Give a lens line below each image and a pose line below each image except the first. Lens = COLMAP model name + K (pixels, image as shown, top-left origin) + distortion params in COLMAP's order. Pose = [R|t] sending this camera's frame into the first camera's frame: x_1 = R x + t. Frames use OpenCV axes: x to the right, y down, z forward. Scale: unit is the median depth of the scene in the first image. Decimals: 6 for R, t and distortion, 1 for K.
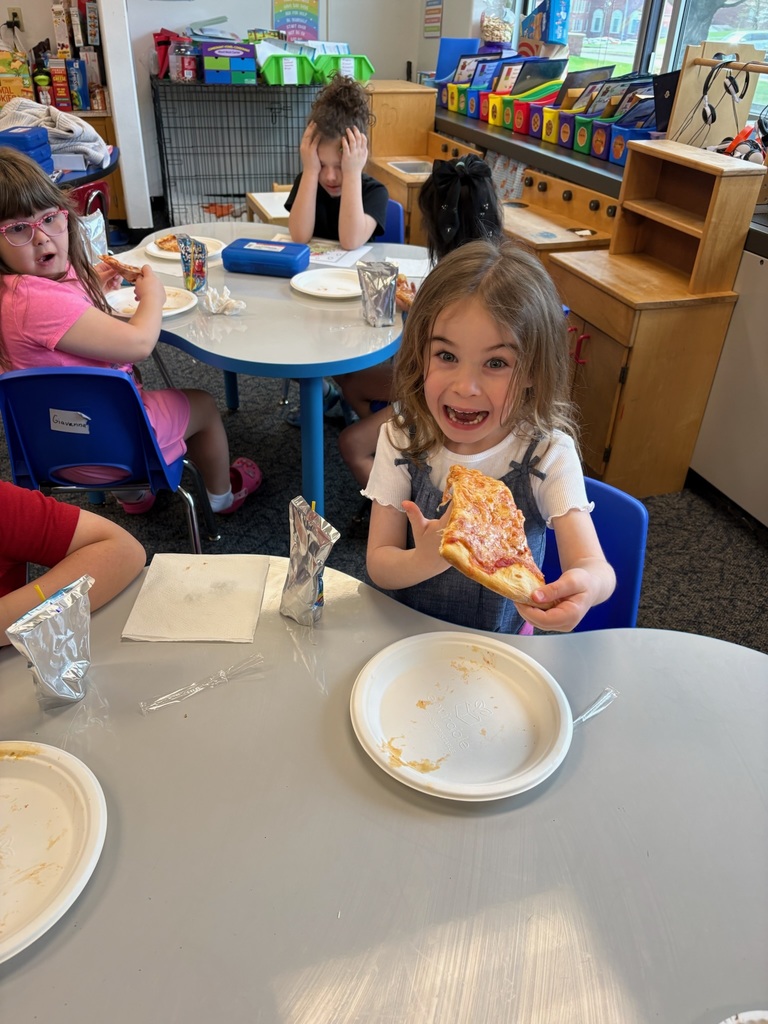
lens RADIAL K [[774.6, 0, 384.0], [0, 774.6, 512.0], [0, 0, 1]] dist [-0.007881, -0.008407]
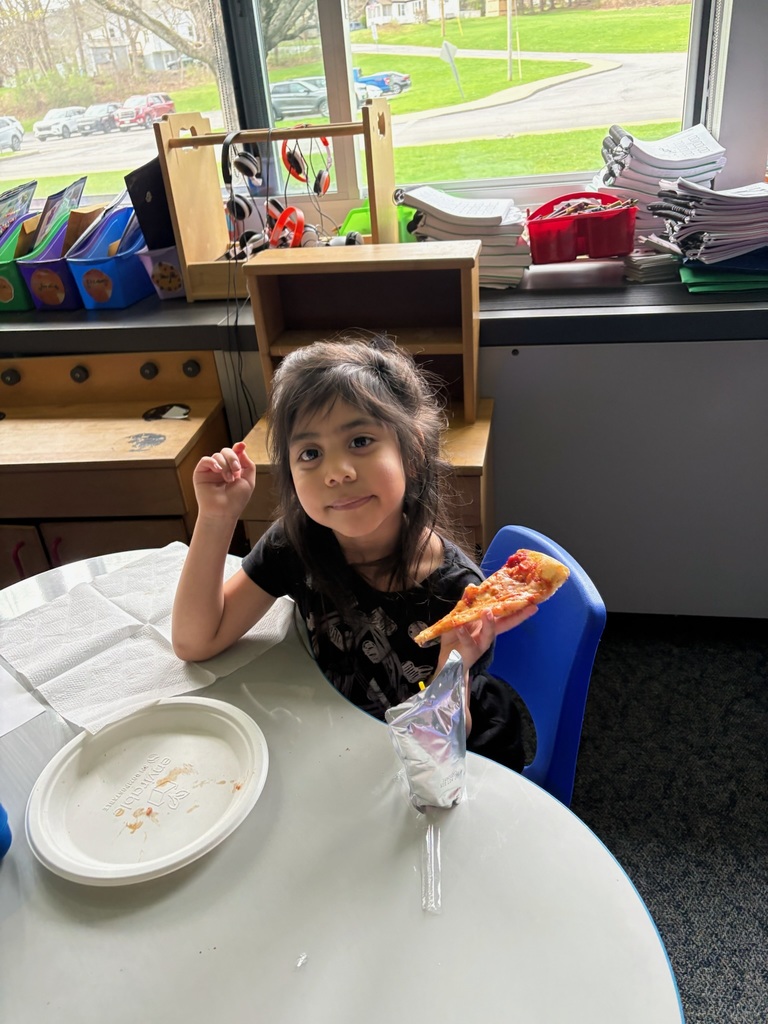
lens RADIAL K [[774.6, 0, 384.0], [0, 774.6, 512.0], [0, 0, 1]] dist [-0.007881, -0.008407]
pose [[0.511294, -0.487359, 0.707855, -0.161258], [0.557615, 0.814873, 0.158267, -0.290441], [-0.653945, 0.313790, 0.688398, 0.443324]]
